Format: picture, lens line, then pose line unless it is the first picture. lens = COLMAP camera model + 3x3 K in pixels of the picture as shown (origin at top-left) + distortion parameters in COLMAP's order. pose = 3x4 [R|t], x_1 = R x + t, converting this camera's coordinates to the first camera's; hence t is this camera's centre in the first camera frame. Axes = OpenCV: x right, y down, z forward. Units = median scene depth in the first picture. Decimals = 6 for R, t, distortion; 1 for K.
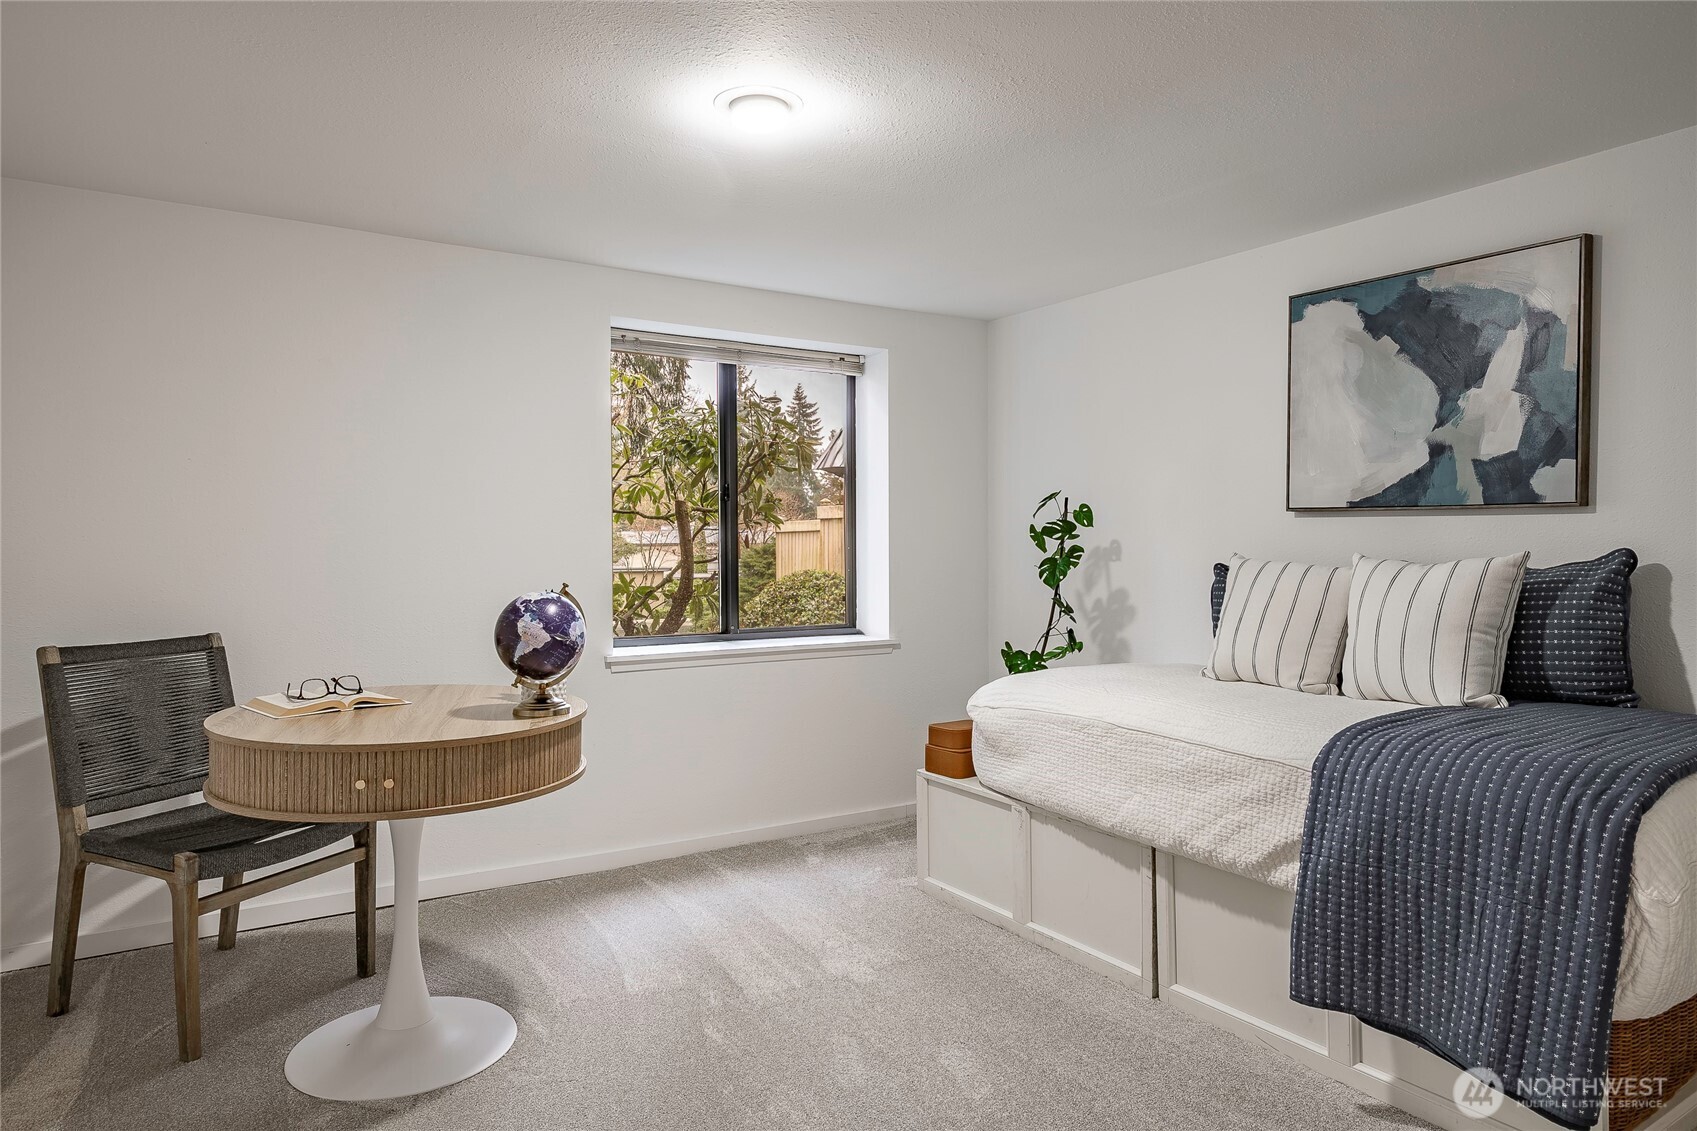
lens RADIAL K [[1103.2, 0, 848.5], [0, 1103.2, 565.5], [0, 0, 1]] dist [-0.002176, -0.000579]
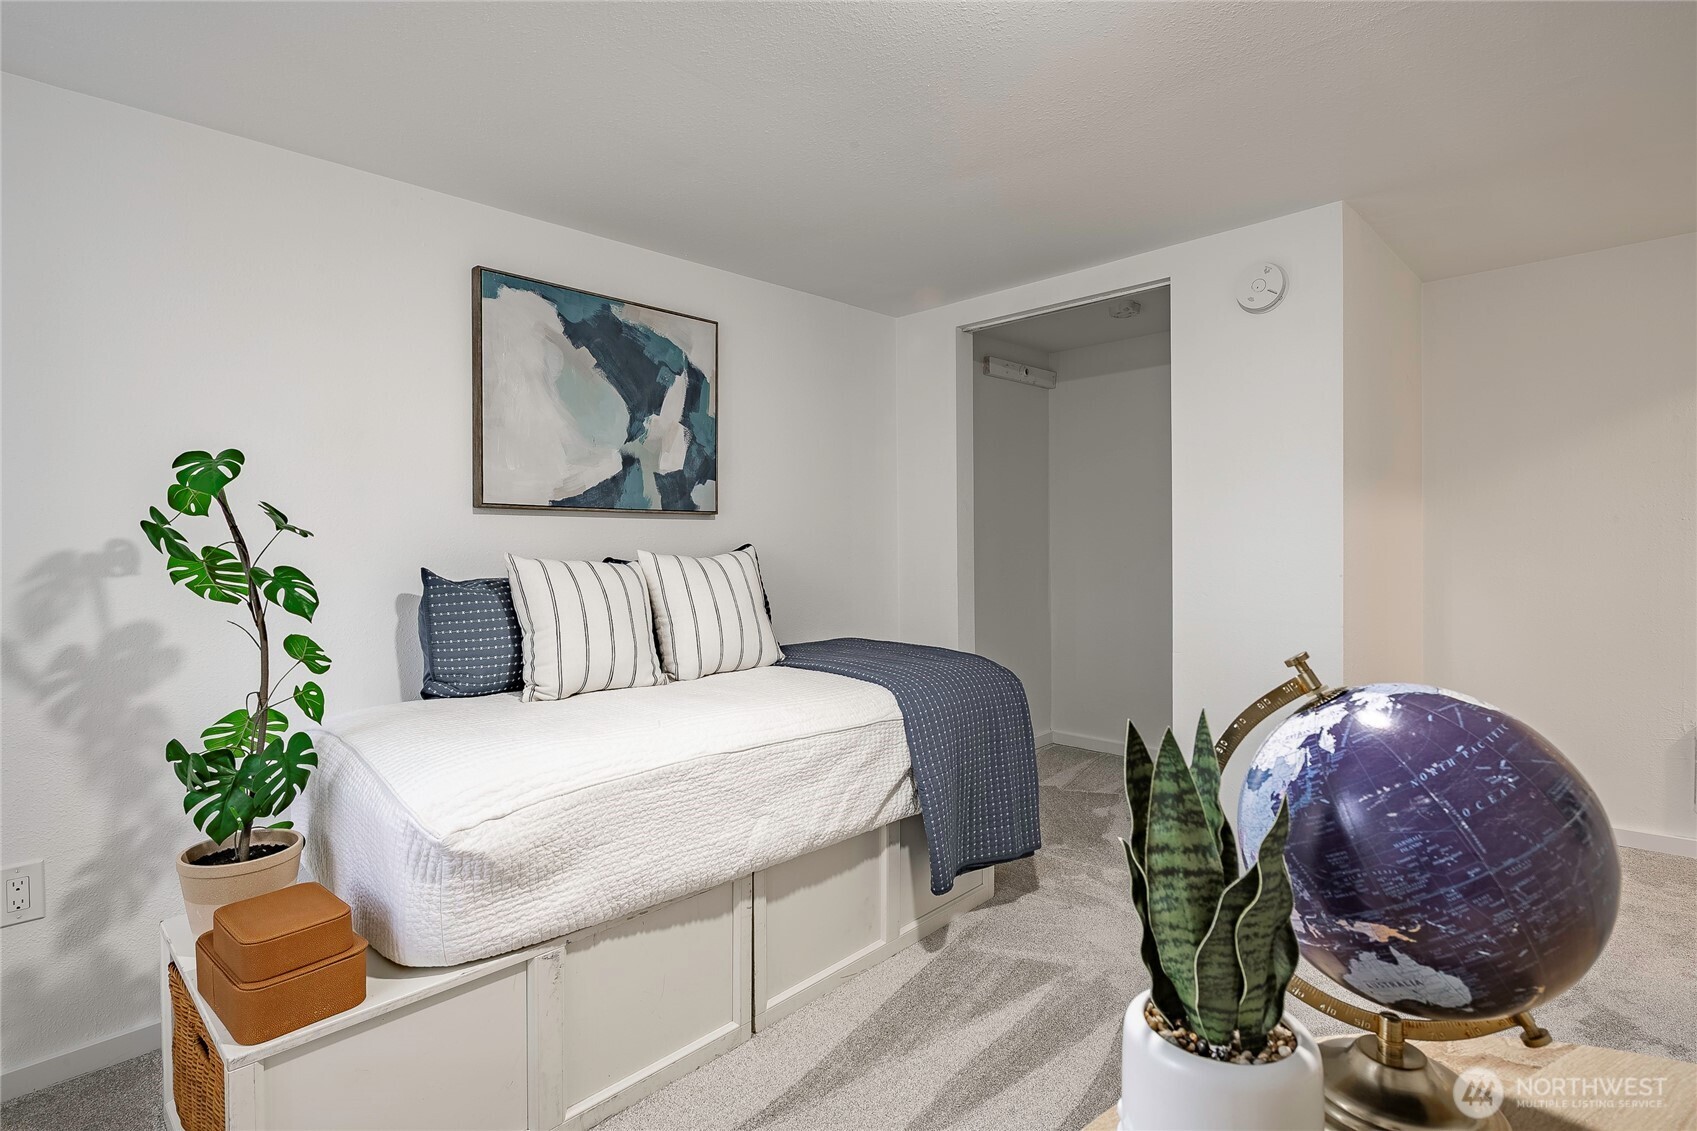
lens RADIAL K [[864.2, 0, 848.4], [0, 864.2, 550.4], [0, 0, 1]] dist [-0.001572, -0.000502]
pose [[-0.267281, -0.006321, 0.963598, -0.402560], [0.029016, 0.999472, 0.014604, -0.017613], [-0.963182, 0.031864, -0.266956, 1.026498]]
